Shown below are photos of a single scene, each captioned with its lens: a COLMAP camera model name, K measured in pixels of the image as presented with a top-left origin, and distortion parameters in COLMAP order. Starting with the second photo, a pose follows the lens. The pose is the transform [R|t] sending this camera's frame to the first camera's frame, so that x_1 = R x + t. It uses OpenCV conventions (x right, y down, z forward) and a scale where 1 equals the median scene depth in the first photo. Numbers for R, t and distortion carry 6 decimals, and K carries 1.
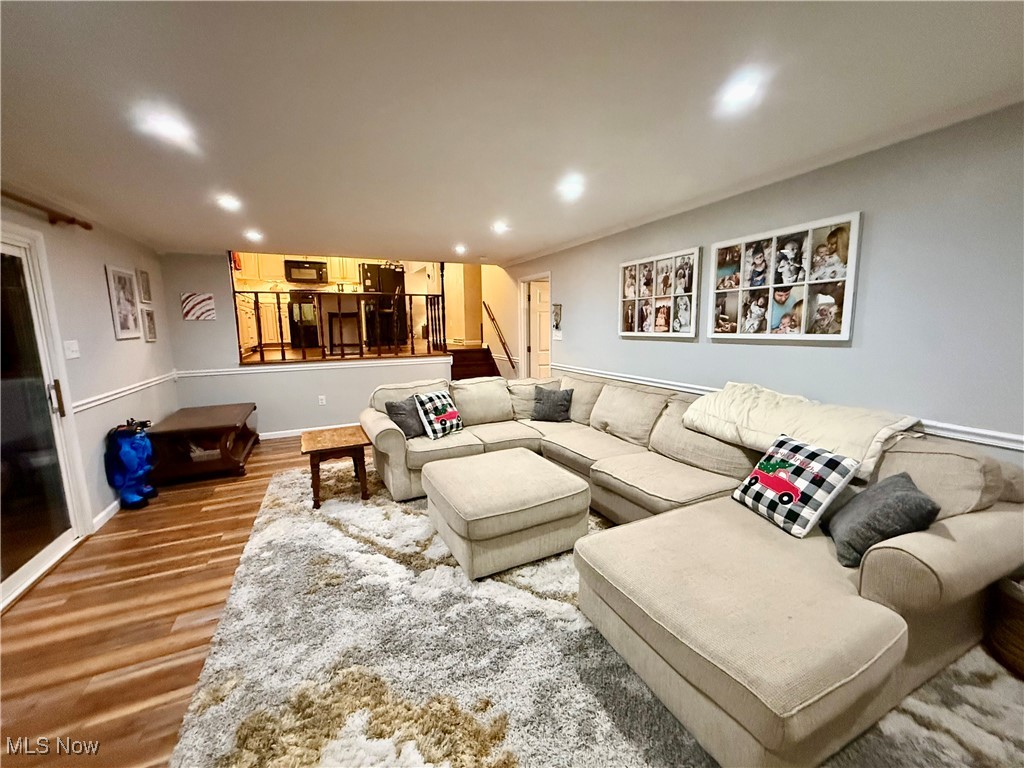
lens RADIAL K [[408.5, 0, 512.9], [0, 408.5, 383.7], [0, 0, 1]] dist [0.003488, 0.000463]
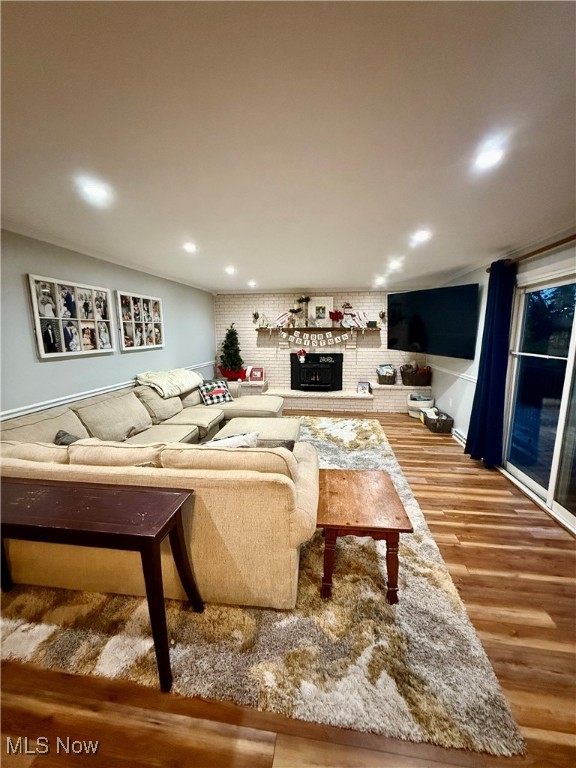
lens RADIAL K [[306.4, 0, 289.5], [0, 306.4, 382.5], [0, 0, 1]] dist [0.003488, 0.000463]
pose [[-0.834757, -0.068134, 0.546386, -0.721182], [0.100183, 0.956958, 0.272388, -0.260061], [-0.541427, 0.282117, -0.792002, 1.674705]]
